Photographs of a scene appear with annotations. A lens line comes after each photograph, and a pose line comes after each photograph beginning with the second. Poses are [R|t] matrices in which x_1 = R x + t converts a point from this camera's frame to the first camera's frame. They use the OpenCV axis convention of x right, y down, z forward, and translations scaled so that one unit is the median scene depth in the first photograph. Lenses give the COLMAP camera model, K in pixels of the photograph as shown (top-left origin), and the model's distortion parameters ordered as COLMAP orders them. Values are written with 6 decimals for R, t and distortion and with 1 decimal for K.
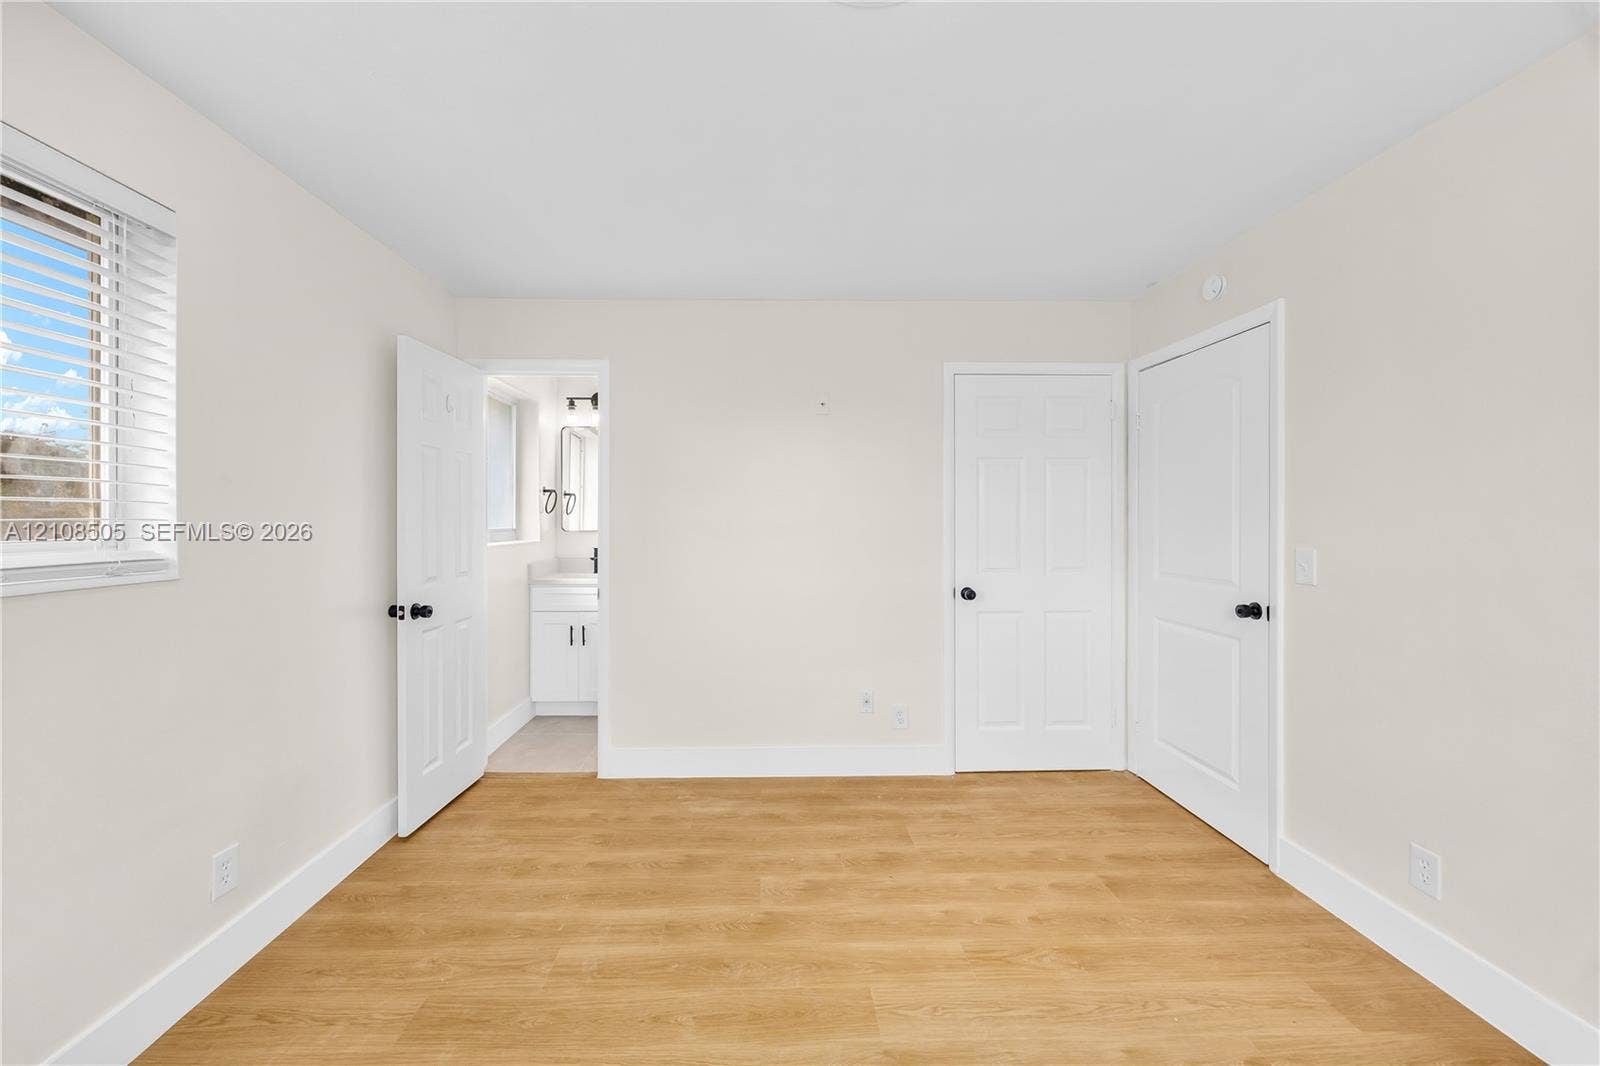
lens RADIAL K [[605.4, 0, 796.6], [0, 605.4, 524.0], [0, 0, 1]] dist [-0.003788, 0.000141]
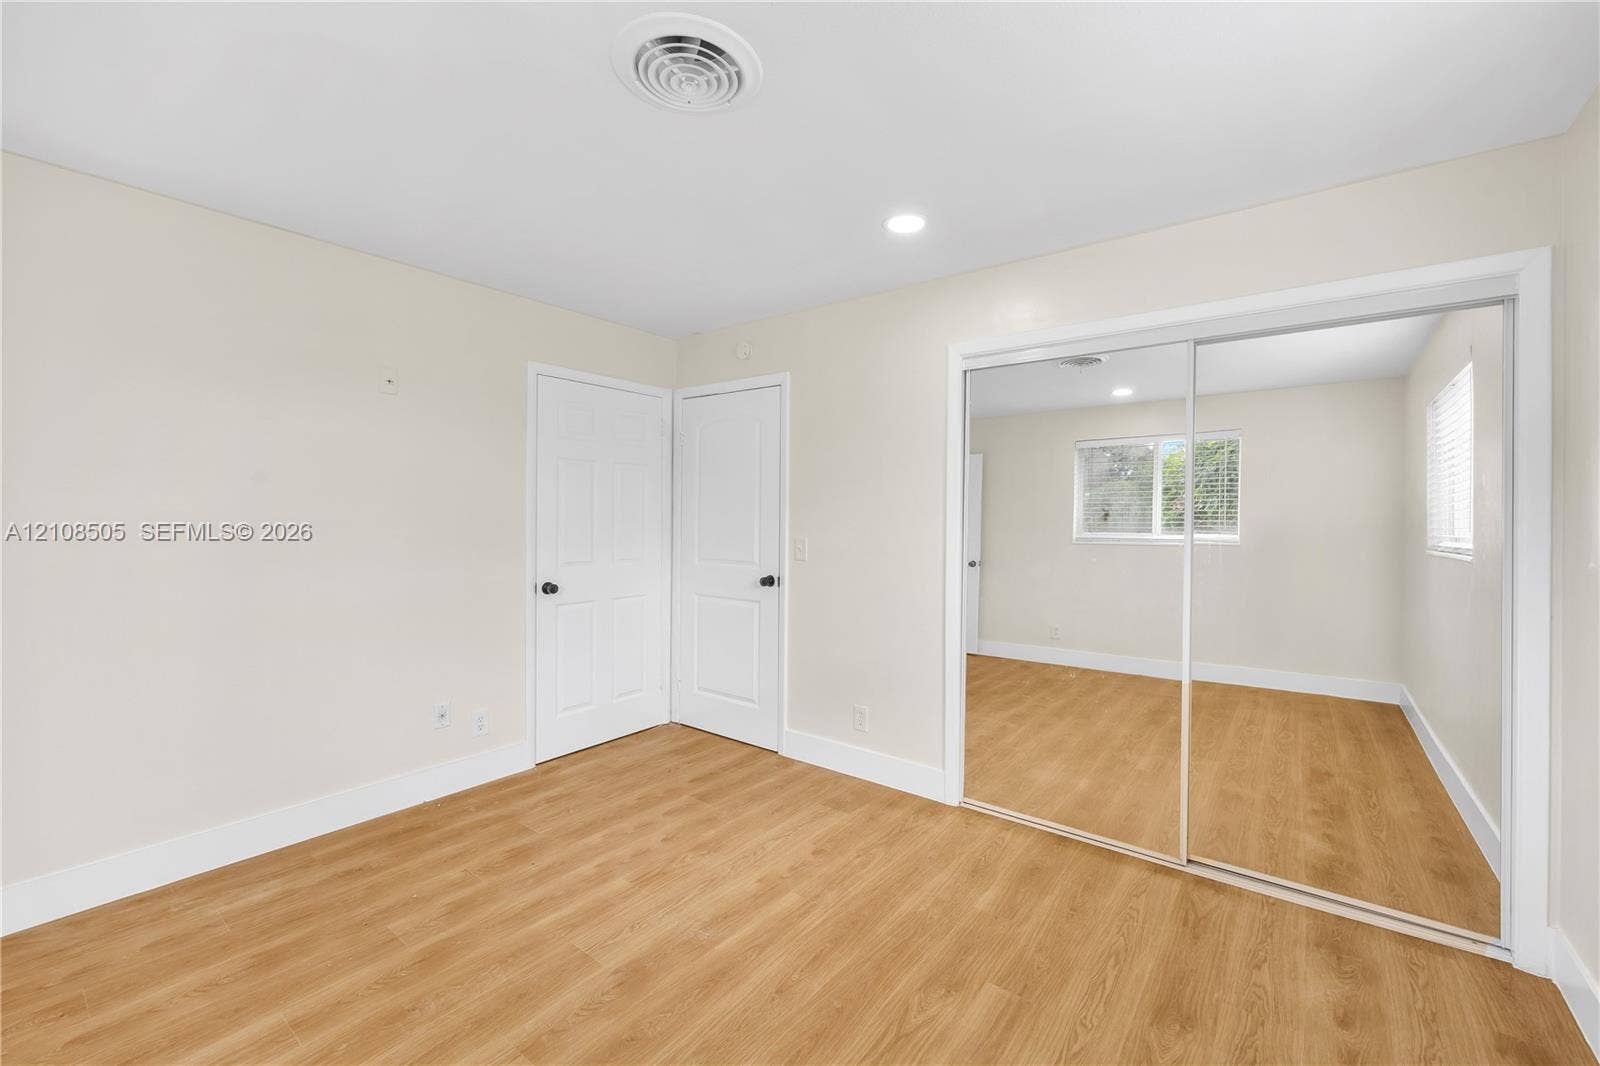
lens RADIAL K [[649.7, 0, 799.0], [0, 649.7, 528.5], [0, 0, 1]] dist [-0.006979, 0.000991]
pose [[0.630044, -0.004991, 0.776543, -0.394663], [-0.000731, 0.999975, 0.007019, 0.005801], [-0.776559, -0.004990, 0.630025, -0.039974]]
